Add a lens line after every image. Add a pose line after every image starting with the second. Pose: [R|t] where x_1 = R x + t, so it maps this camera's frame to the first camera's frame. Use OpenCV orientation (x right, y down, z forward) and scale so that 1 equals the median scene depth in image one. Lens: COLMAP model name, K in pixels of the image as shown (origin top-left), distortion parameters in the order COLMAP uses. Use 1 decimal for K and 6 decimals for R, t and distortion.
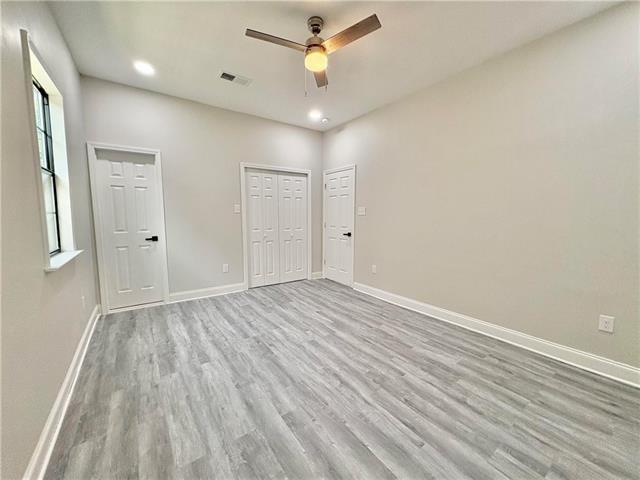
lens RADIAL K [[257.8, 0, 320.0], [0, 257.8, 240.0], [0, 0, 1]] dist [0.000224, -0.000022]
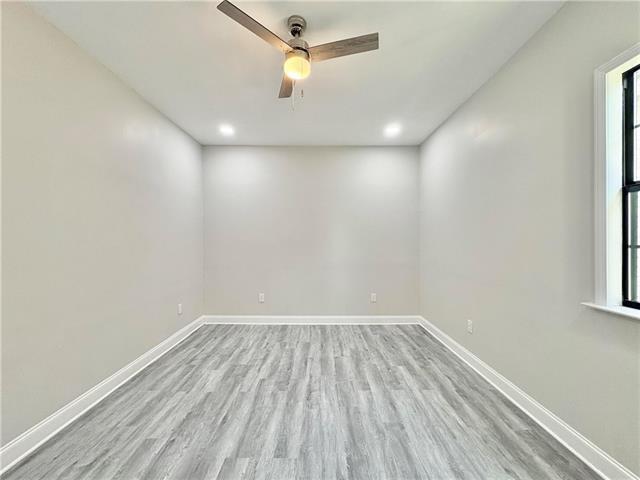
lens RADIAL K [[257.8, 0, 320.0], [0, 257.8, 240.0], [0, 0, 1]] dist [0.000224, -0.000022]
pose [[-0.813551, 0.000444, 0.581493, -0.592797], [0.059909, 0.994742, 0.083057, -0.203002], [-0.578399, 0.102407, -0.809300, 1.774491]]
